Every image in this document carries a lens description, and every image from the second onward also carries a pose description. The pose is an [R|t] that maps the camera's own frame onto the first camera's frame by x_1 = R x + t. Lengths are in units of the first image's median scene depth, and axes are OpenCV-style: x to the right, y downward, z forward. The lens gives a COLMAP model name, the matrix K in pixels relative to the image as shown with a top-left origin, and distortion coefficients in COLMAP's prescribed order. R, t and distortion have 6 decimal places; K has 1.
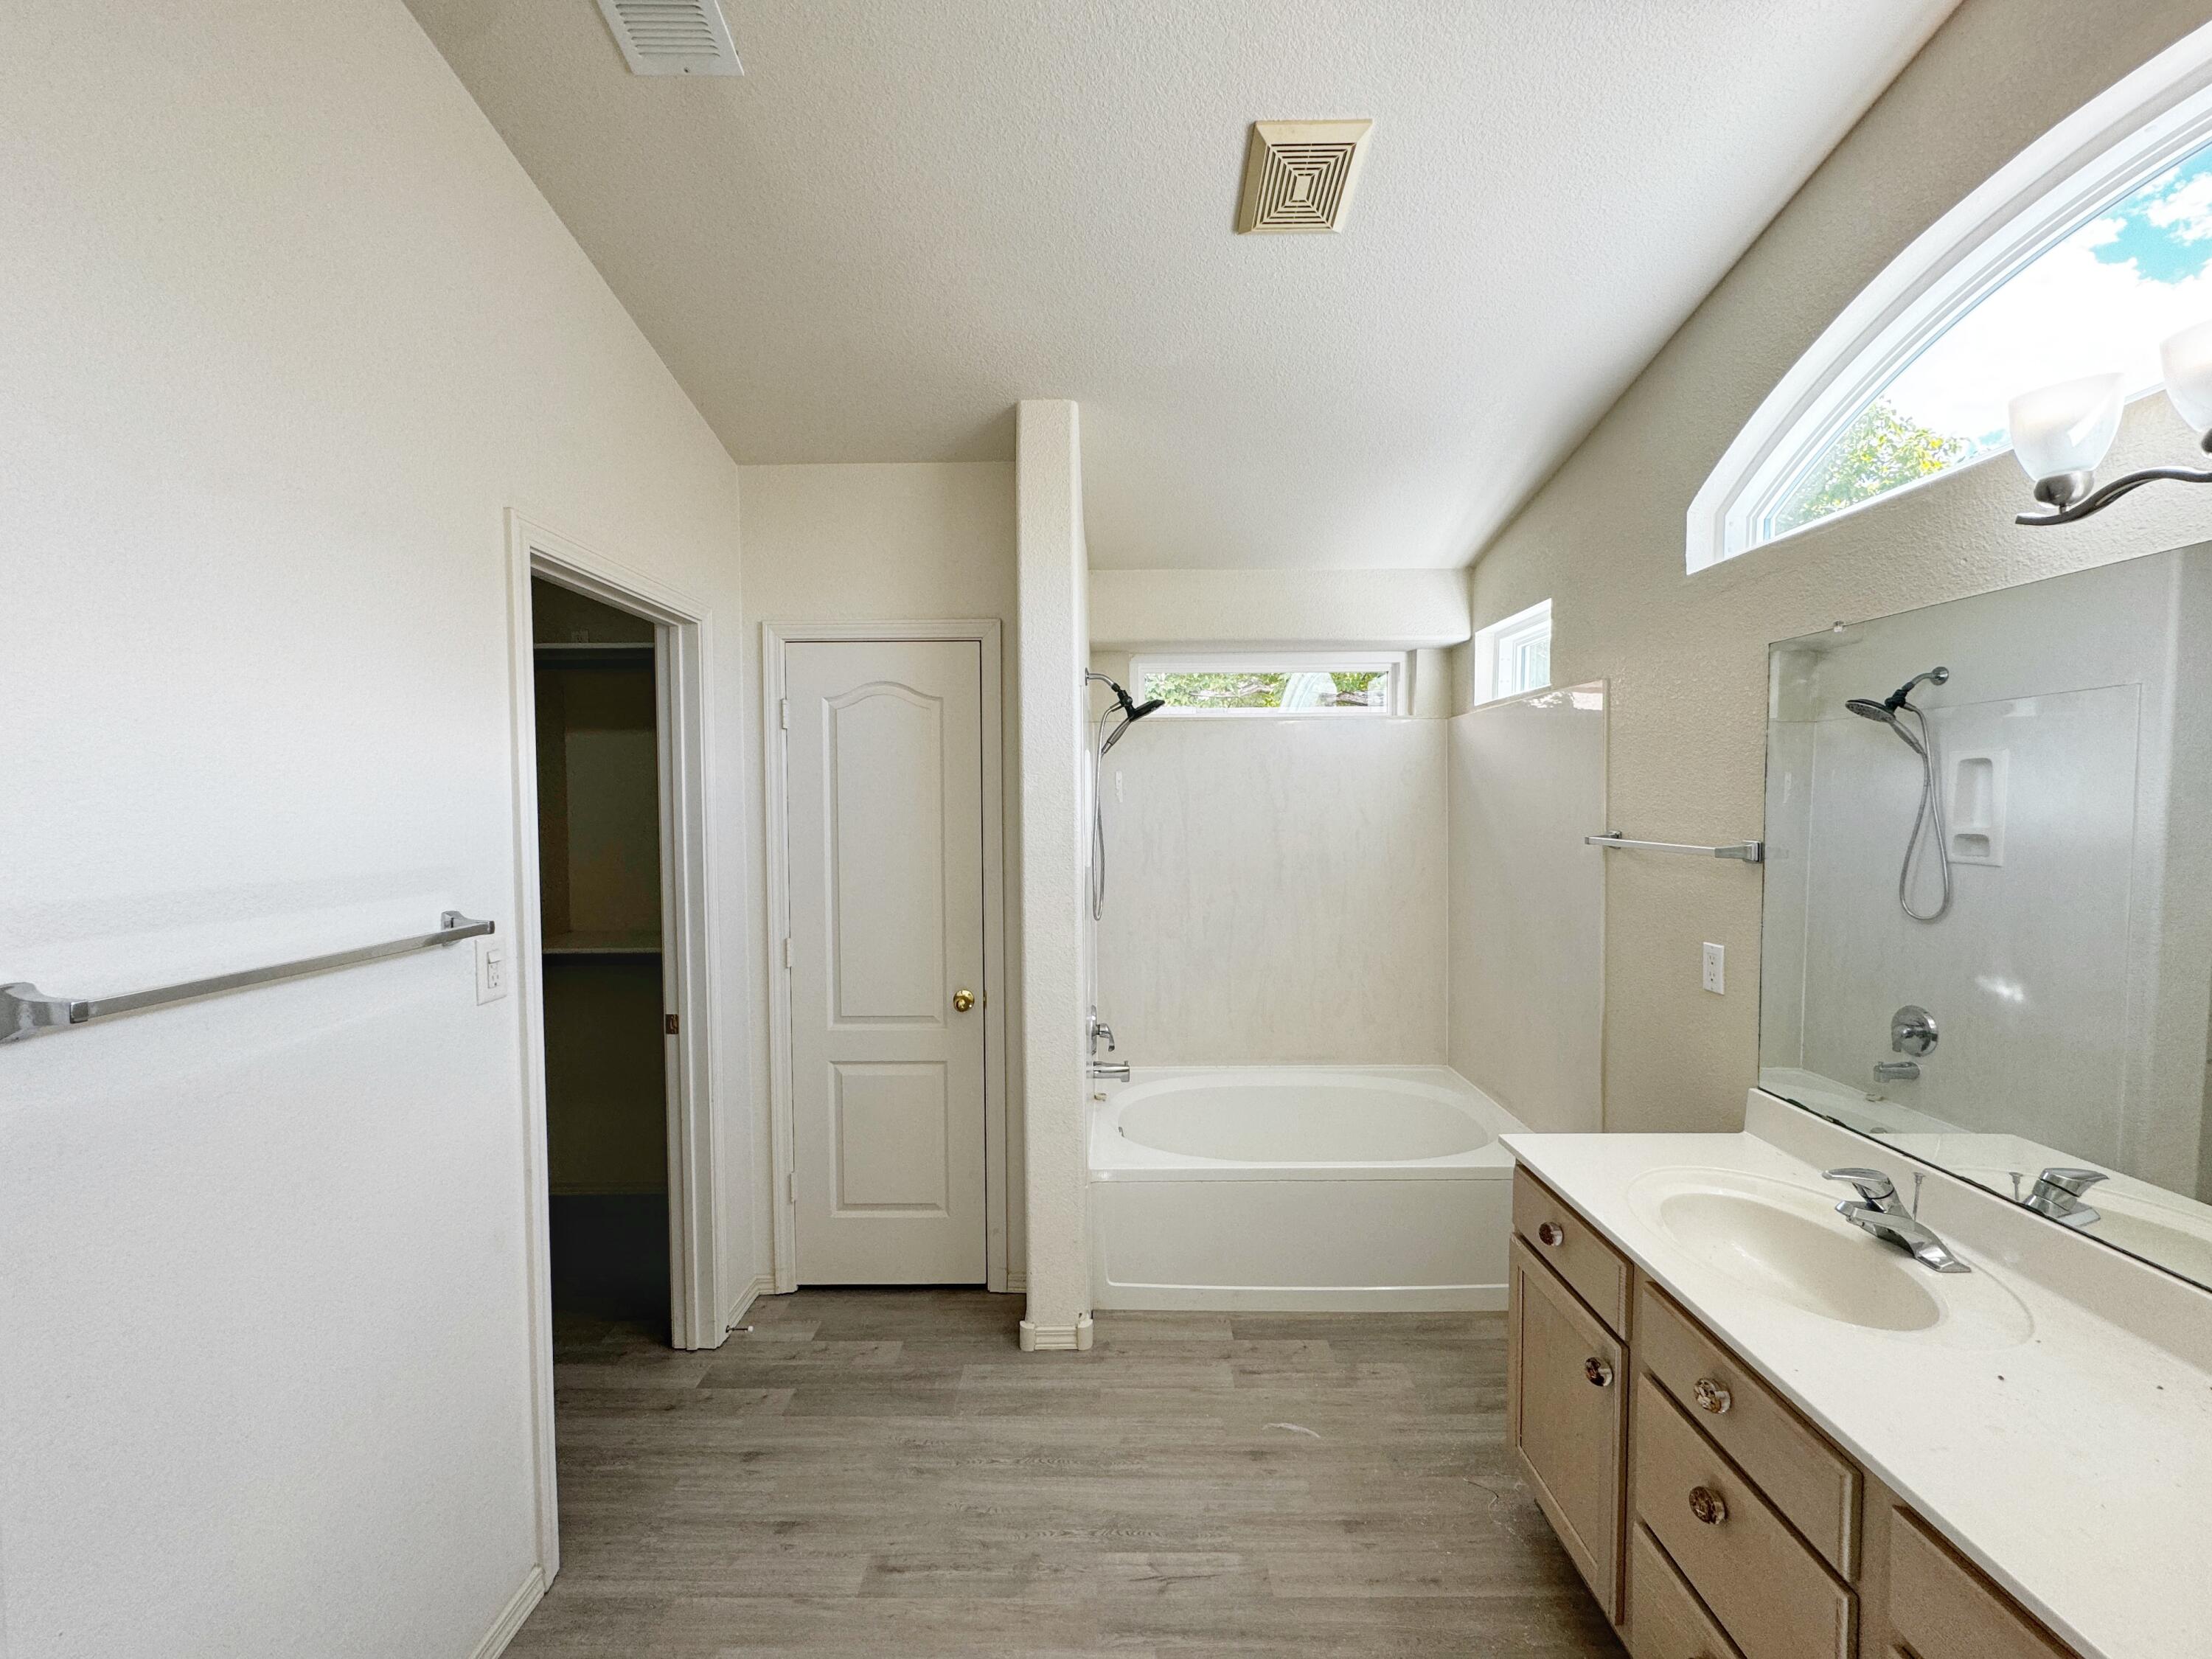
lens RADIAL K [[879.0, 0, 1106.0], [0, 879.0, 829.5], [0, 0, 1]] dist [-0.001853, 0.000174]
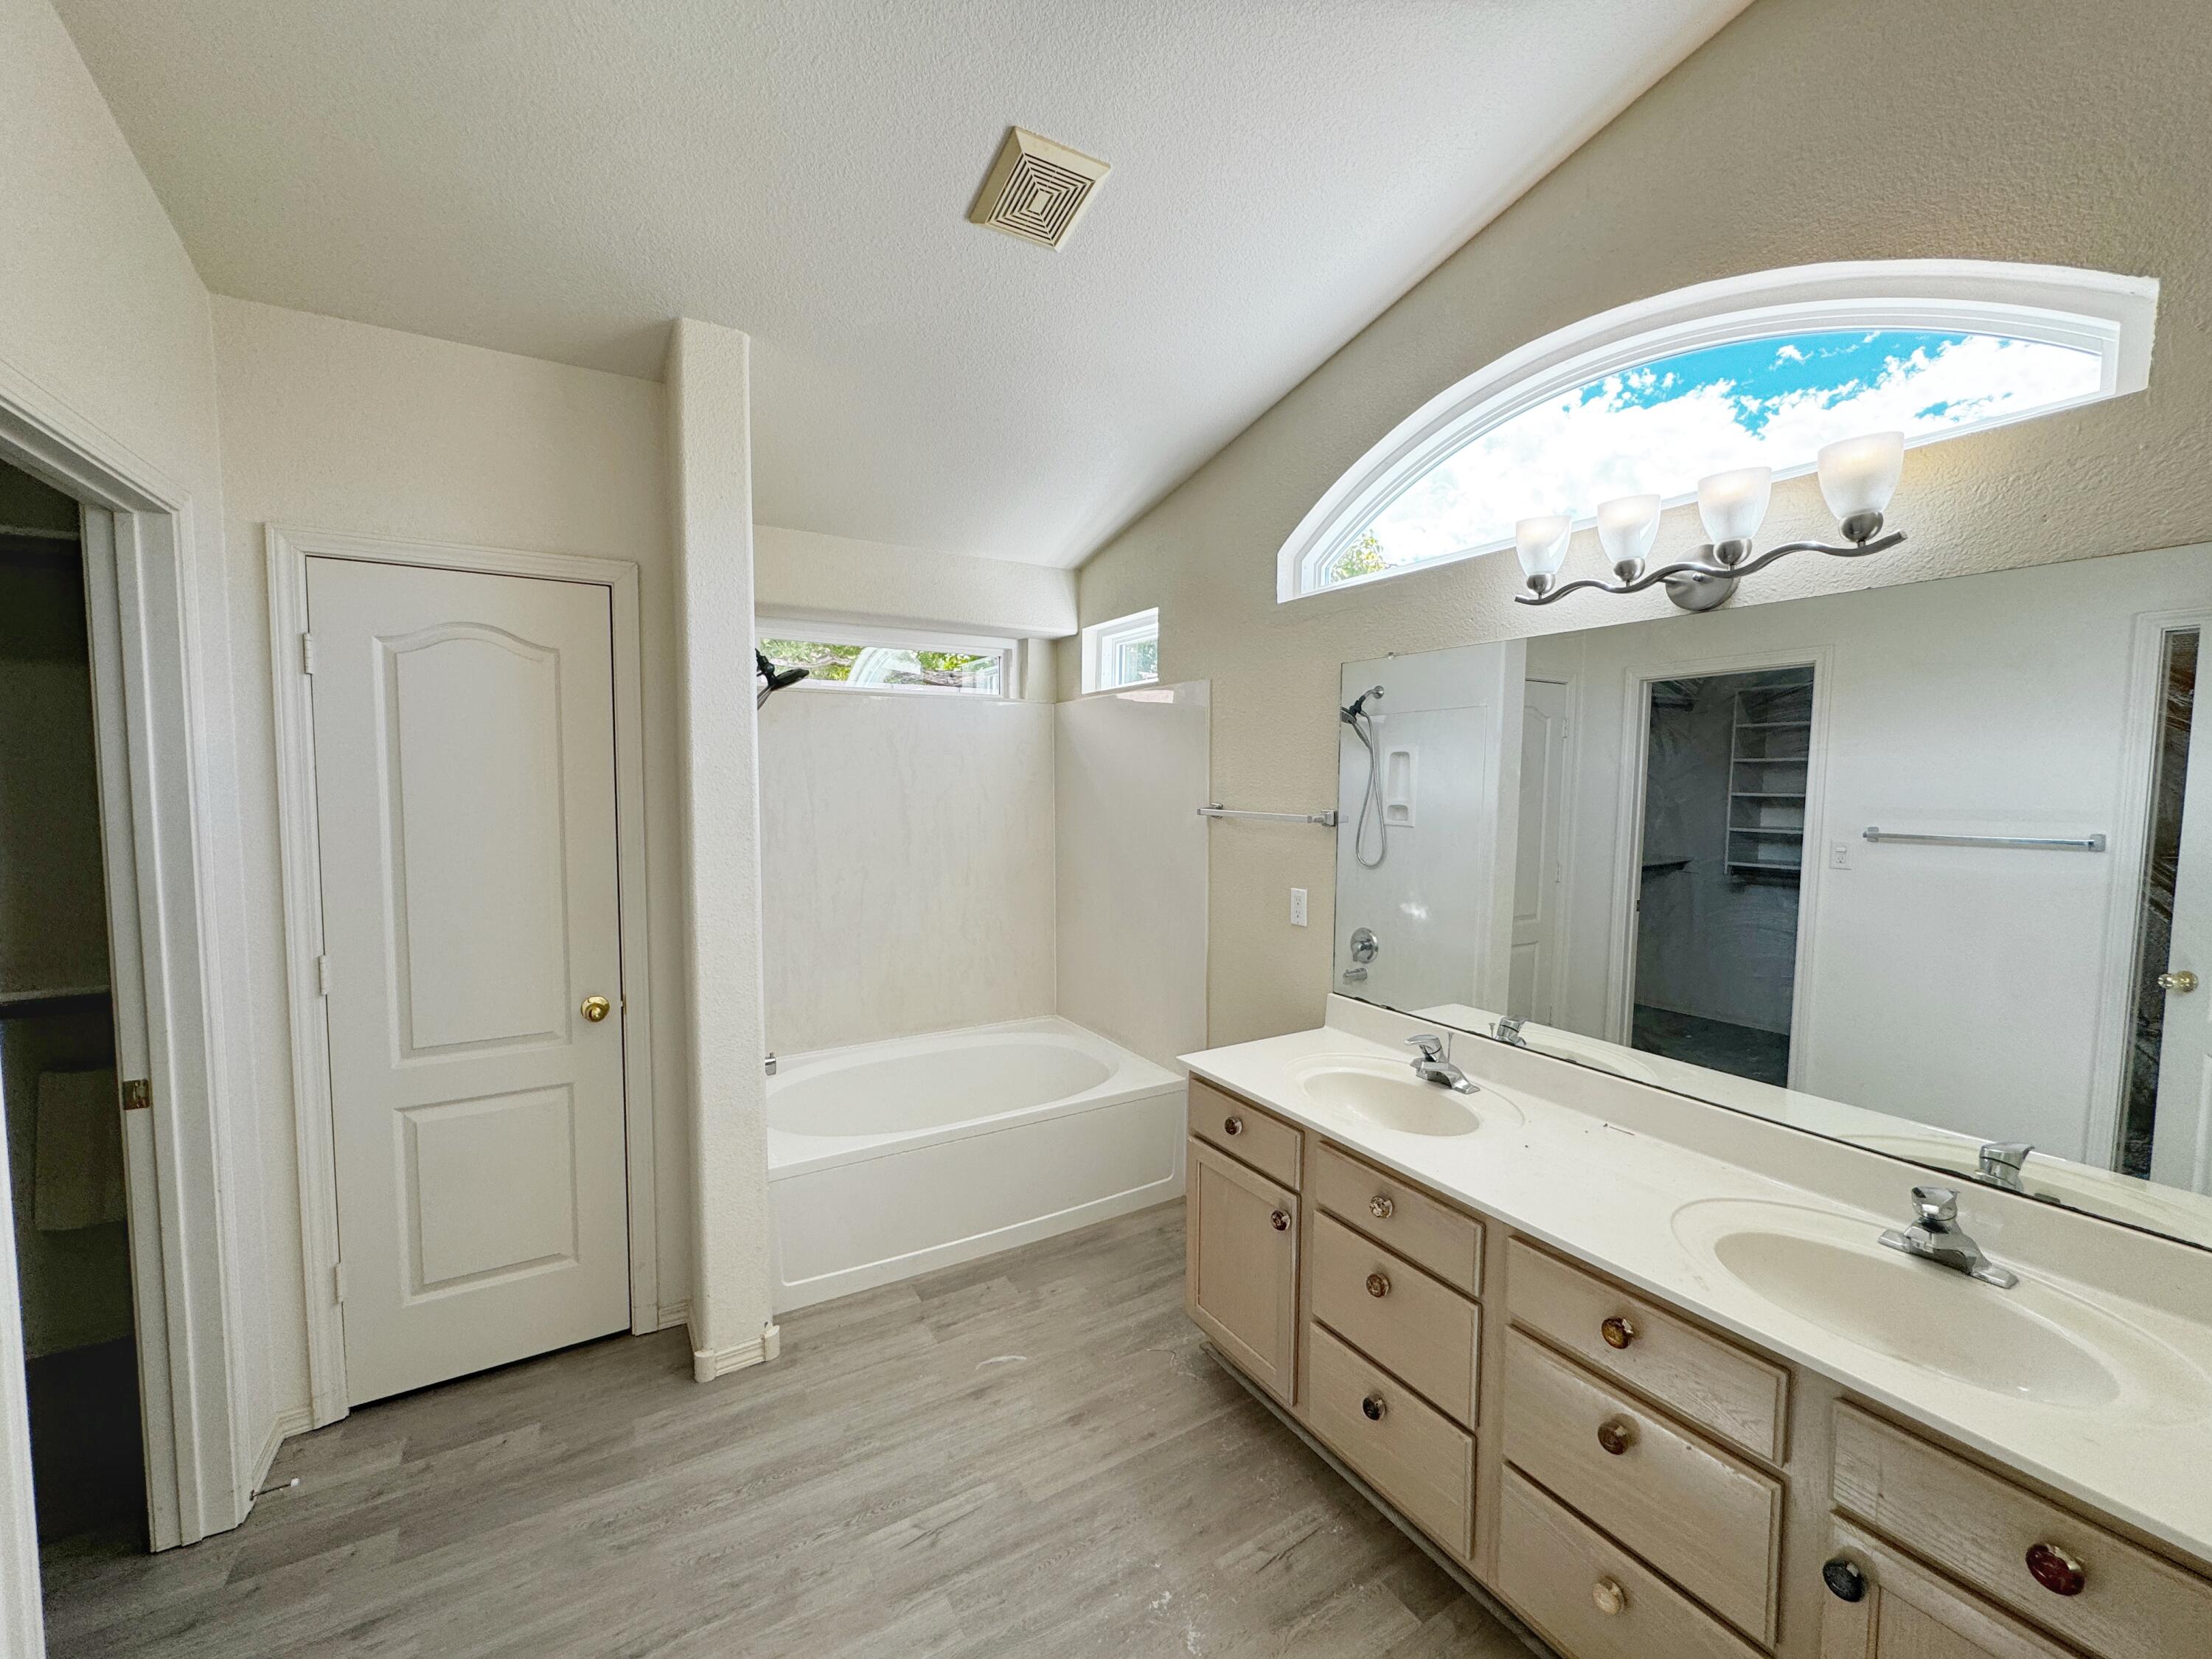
lens RADIAL K [[879.0, 0, 1106.0], [0, 879.0, 829.5], [0, 0, 1]] dist [-0.001853, 0.000174]
pose [[0.855370, -0.022244, 0.517539, -0.203578], [0.008350, 0.999540, 0.029160, 0.000418], [-0.517950, -0.020621, 0.855163, 0.022493]]
